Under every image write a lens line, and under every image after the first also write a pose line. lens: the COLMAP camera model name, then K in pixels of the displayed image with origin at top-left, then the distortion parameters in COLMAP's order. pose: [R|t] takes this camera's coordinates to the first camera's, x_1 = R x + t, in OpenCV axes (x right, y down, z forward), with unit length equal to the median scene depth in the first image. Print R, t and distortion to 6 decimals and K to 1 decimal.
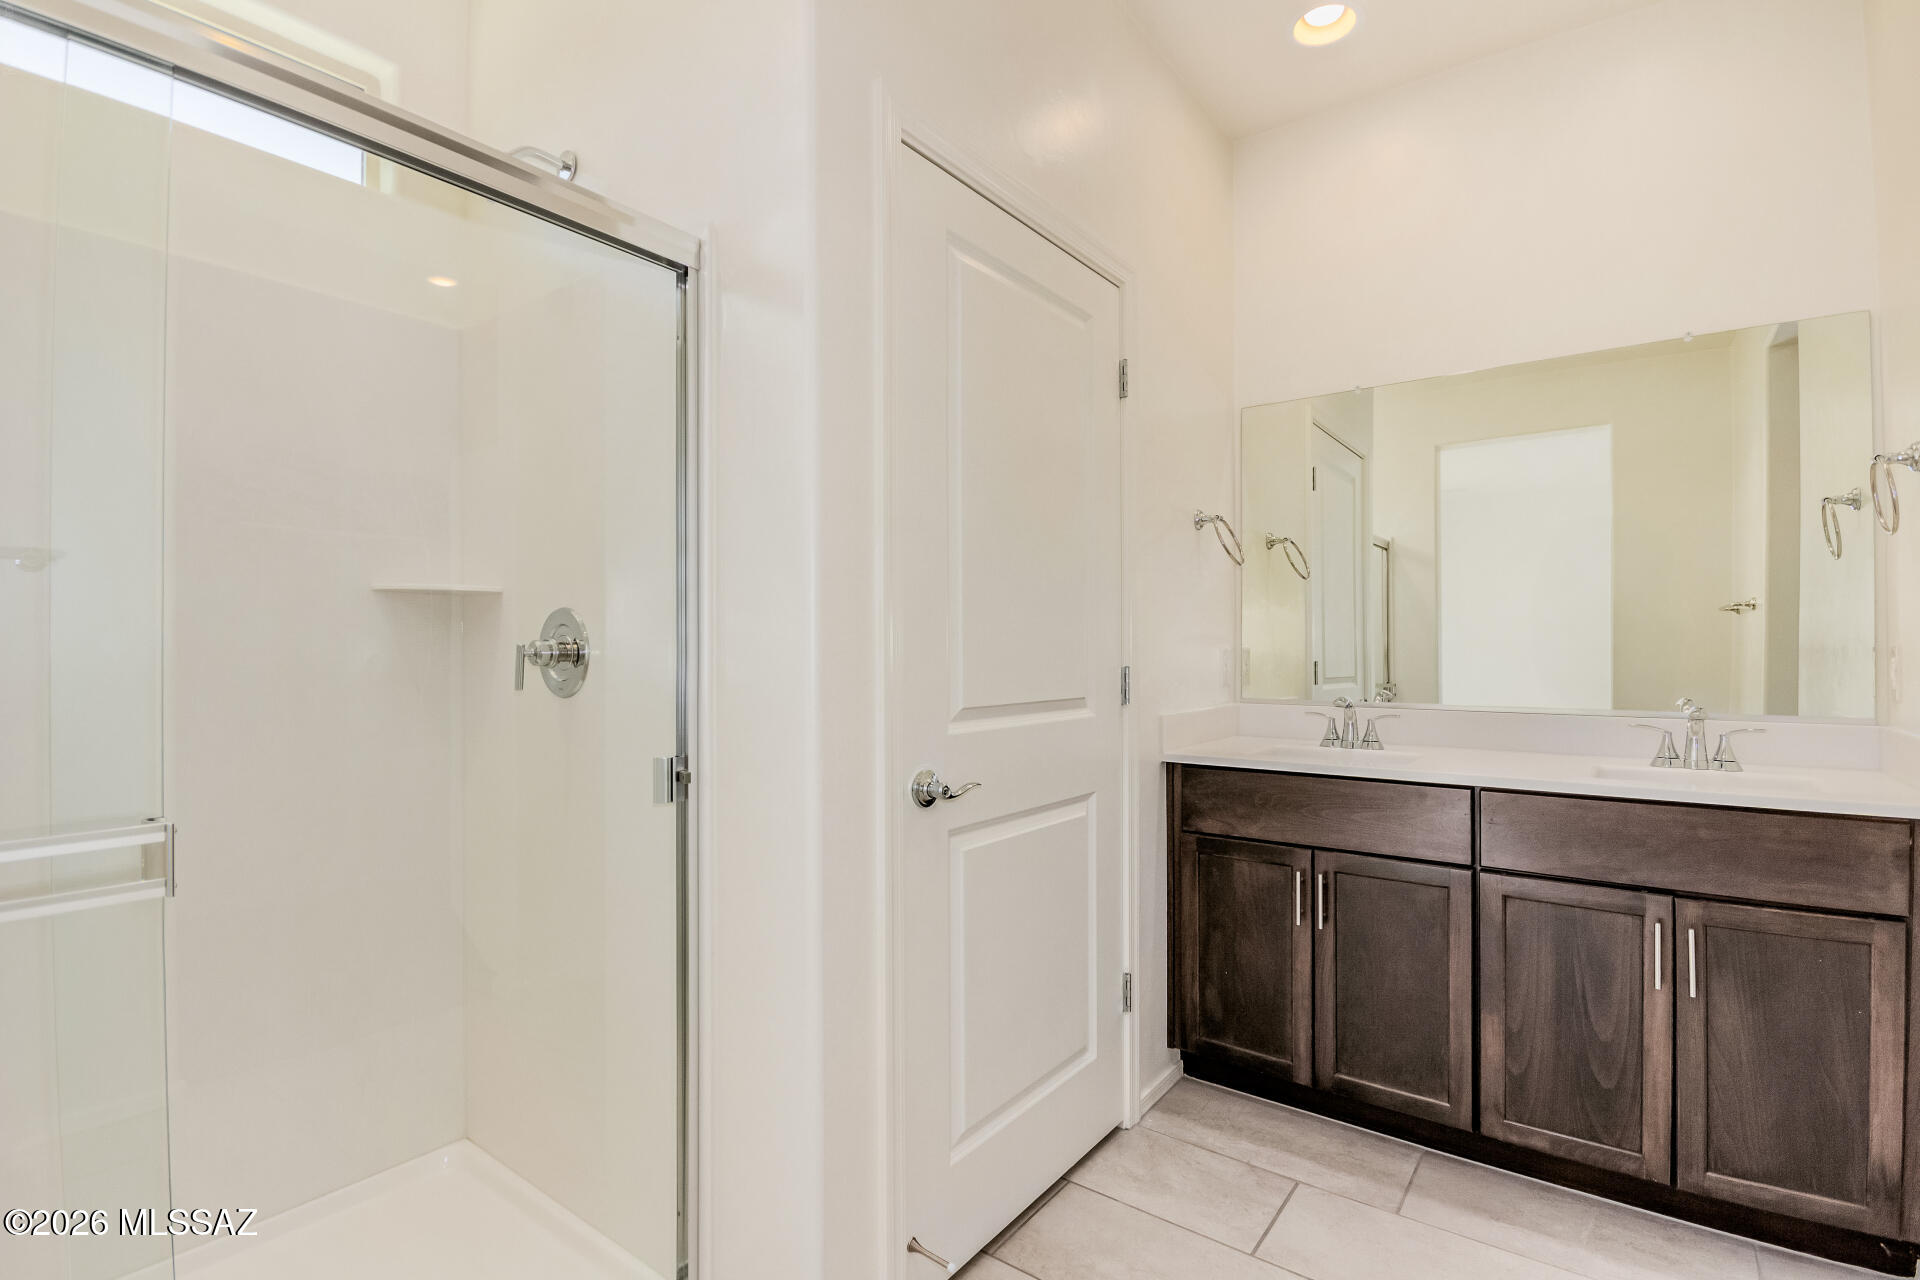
lens RADIAL K [[899.4, 0, 961.7], [0, 899.4, 644.0], [0, 0, 1]] dist [-0.002980, -0.001161]
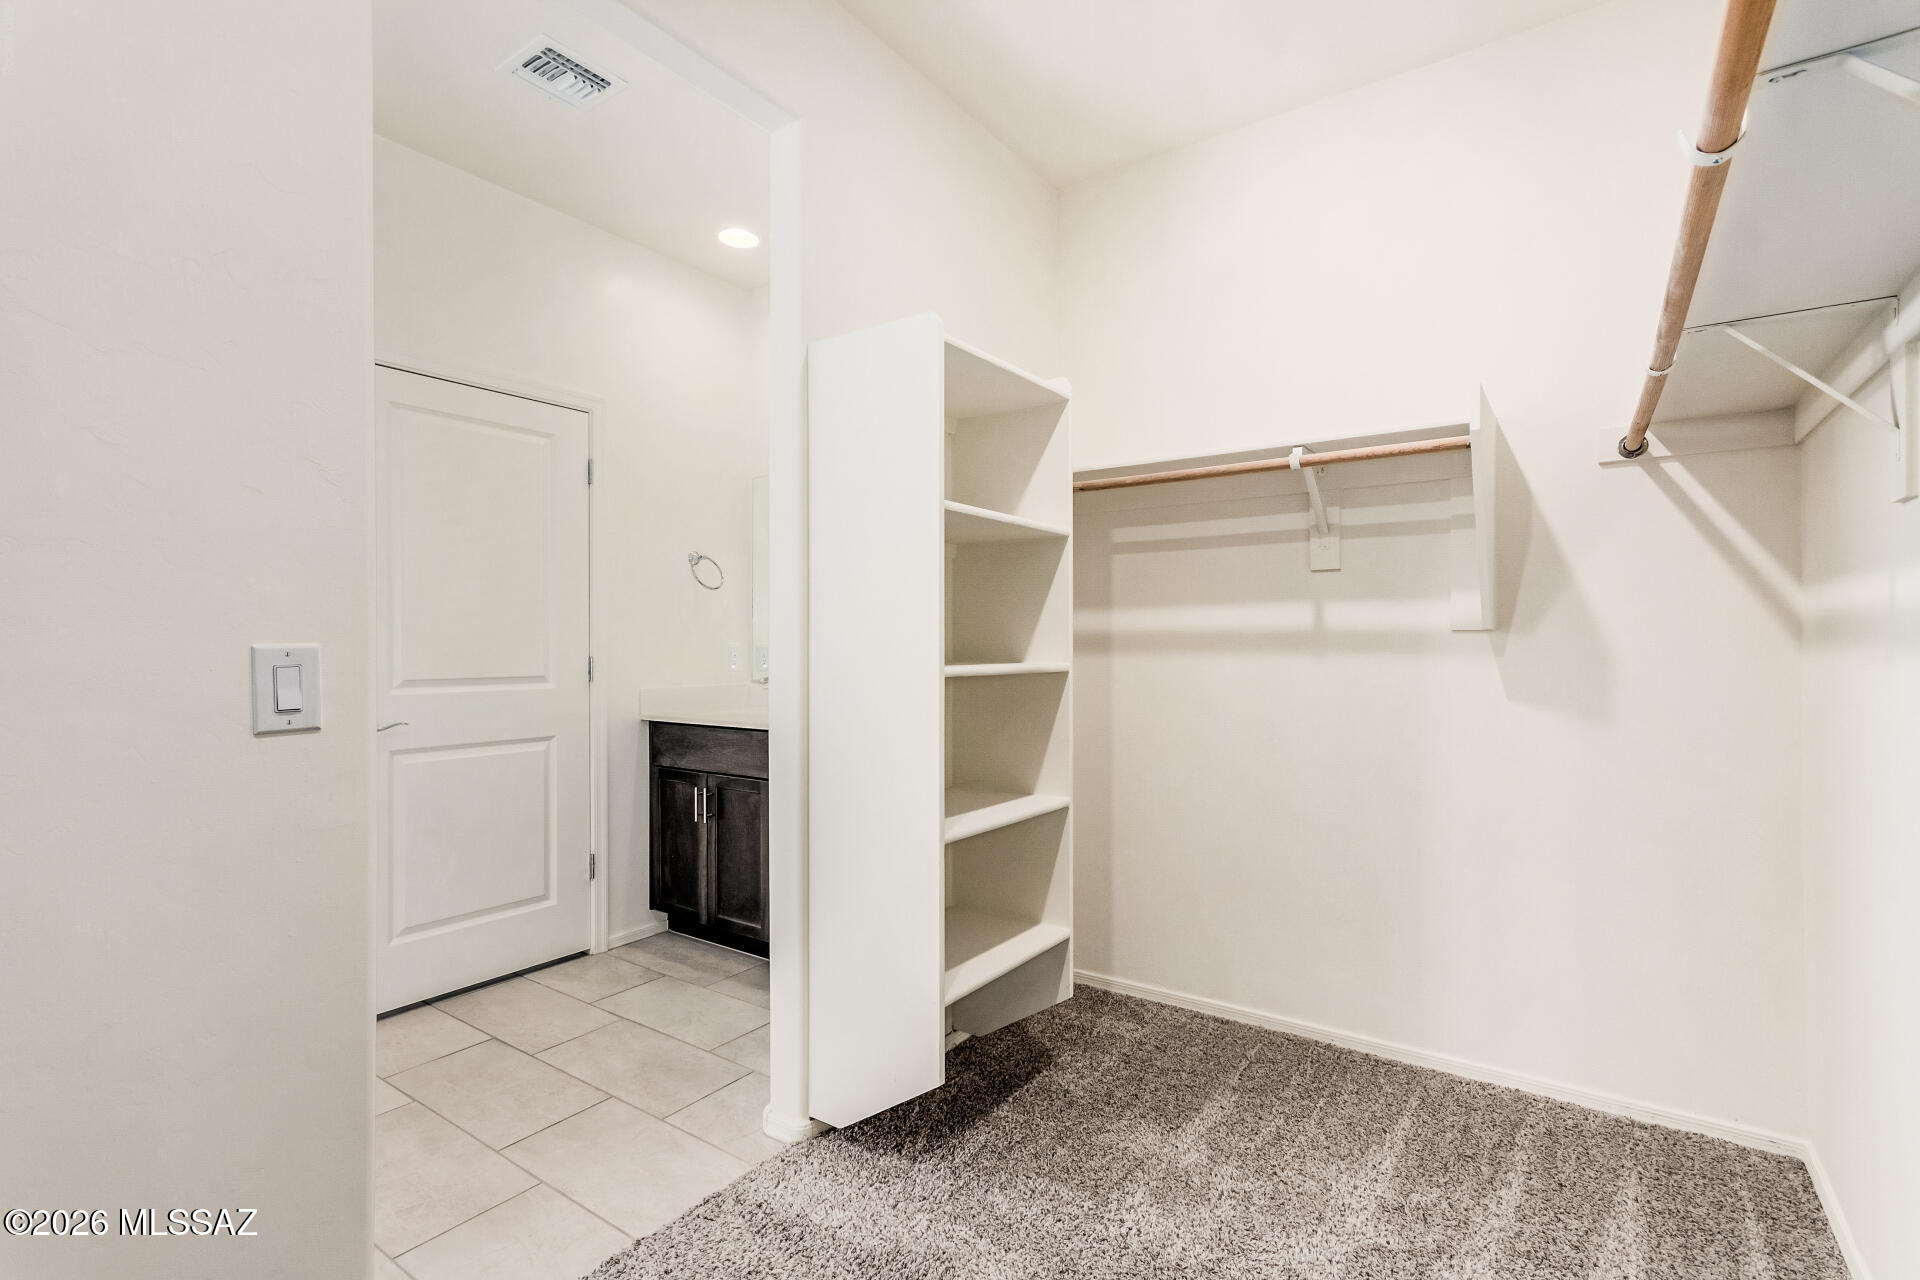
lens RADIAL K [[885.2, 0, 965.6], [0, 885.2, 637.5], [0, 0, 1]] dist [0.001369, 0.000090]
pose [[0.999031, 0.006957, 0.043455, 0.812045], [-0.007153, 0.999965, 0.004349, -0.020993], [-0.043423, -0.004656, 0.999046, -0.597329]]
